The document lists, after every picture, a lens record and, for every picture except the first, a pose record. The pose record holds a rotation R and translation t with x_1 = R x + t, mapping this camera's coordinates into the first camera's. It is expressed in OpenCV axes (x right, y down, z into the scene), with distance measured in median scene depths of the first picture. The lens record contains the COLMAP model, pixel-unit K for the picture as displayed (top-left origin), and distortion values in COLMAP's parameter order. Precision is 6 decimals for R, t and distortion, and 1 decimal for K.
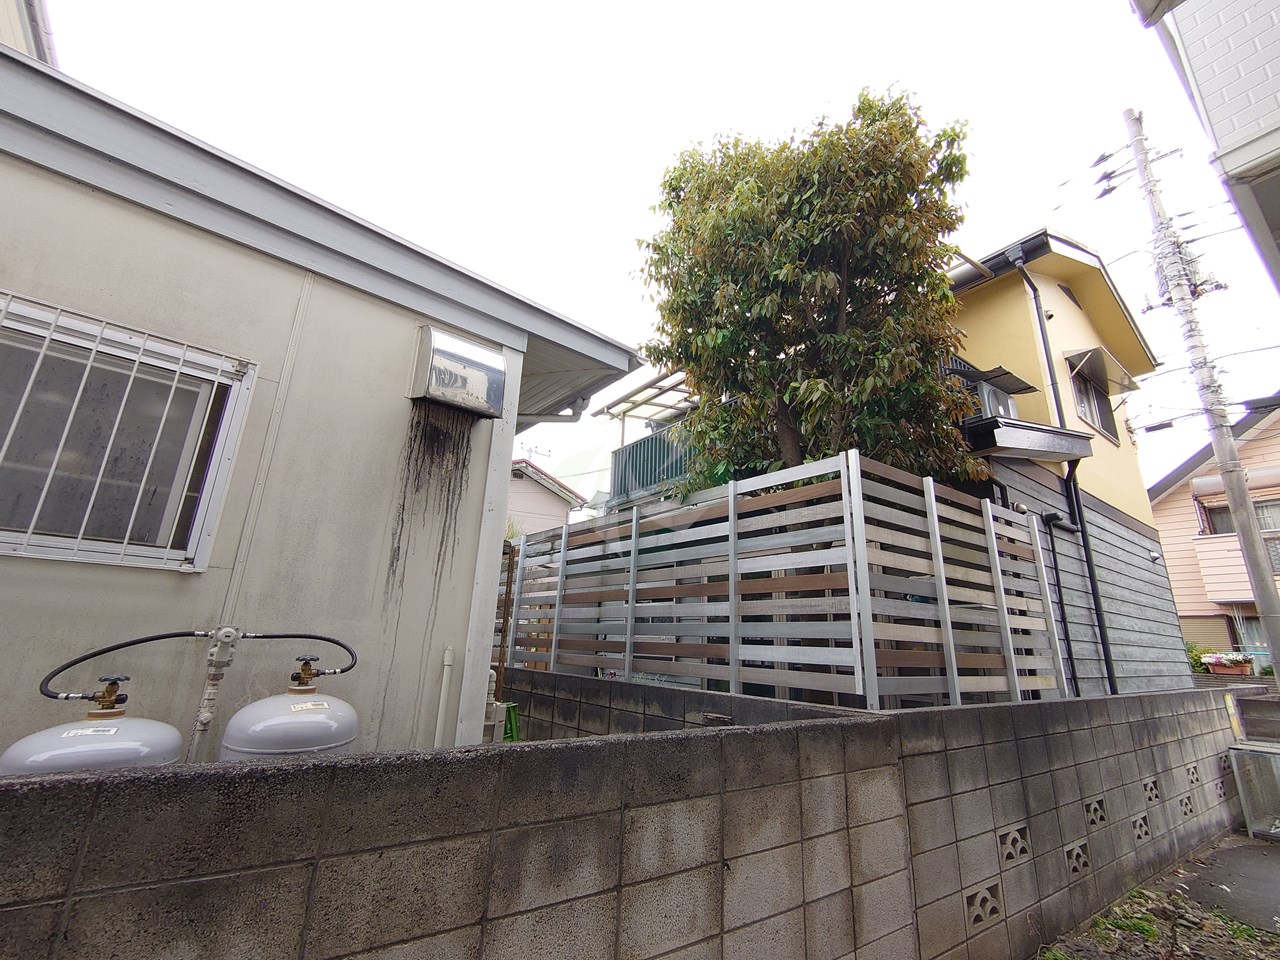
lens RADIAL K [[554.7, 0, 641.0], [0, 554.7, 480.2], [0, 0, 1]] dist [0.001313, -0.000713]
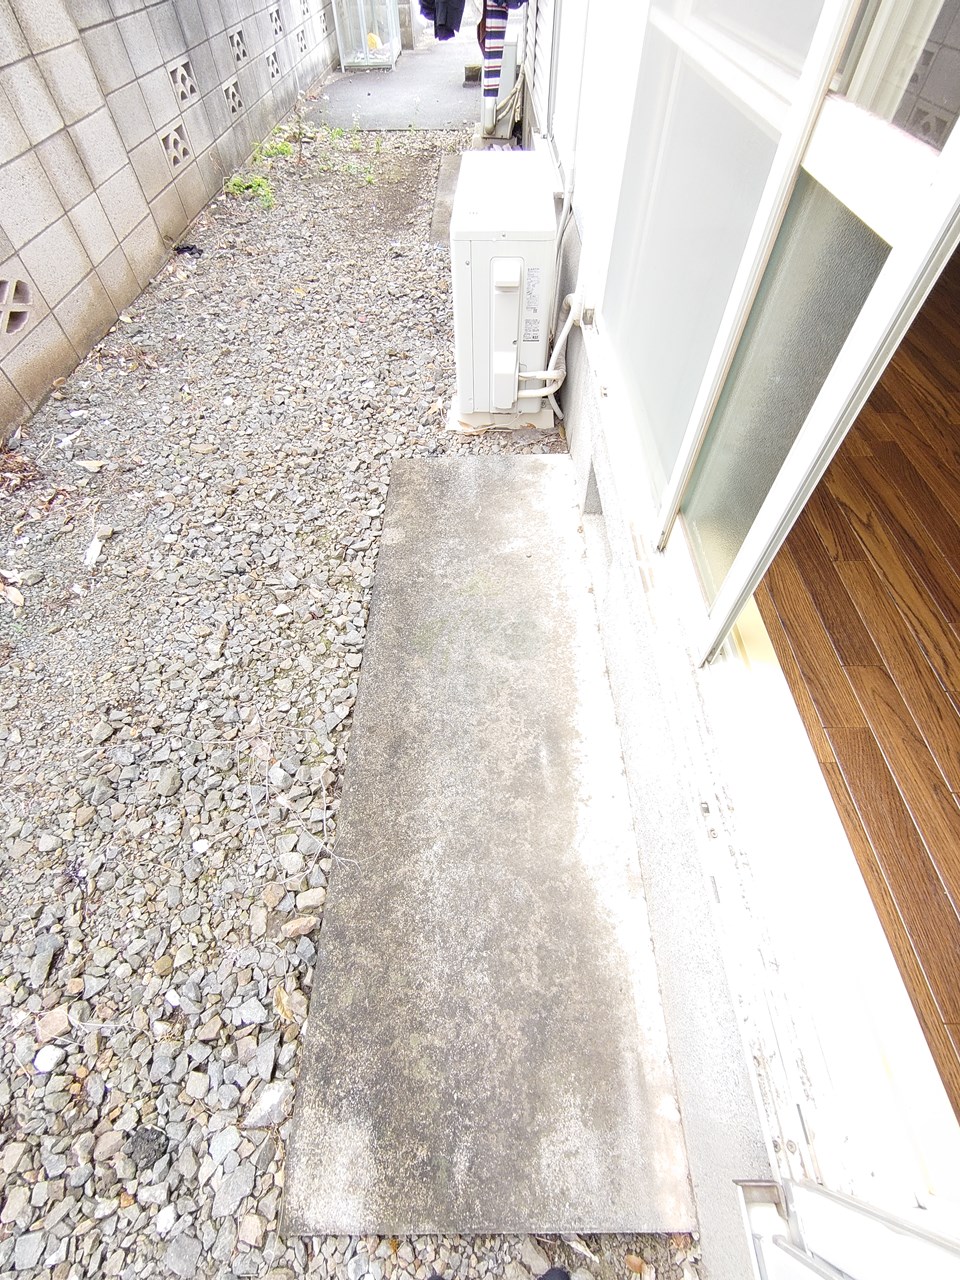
lens RADIAL K [[554.7, 0, 483.2], [0, 554.7, 639.1], [0, 0, 1]] dist [0.001313, -0.000713]
pose [[0.579432, -0.679341, 0.450282, -0.160285], [-0.206012, 0.412459, 0.887376, 0.030906], [-0.788554, -0.606938, 0.099039, -0.164243]]
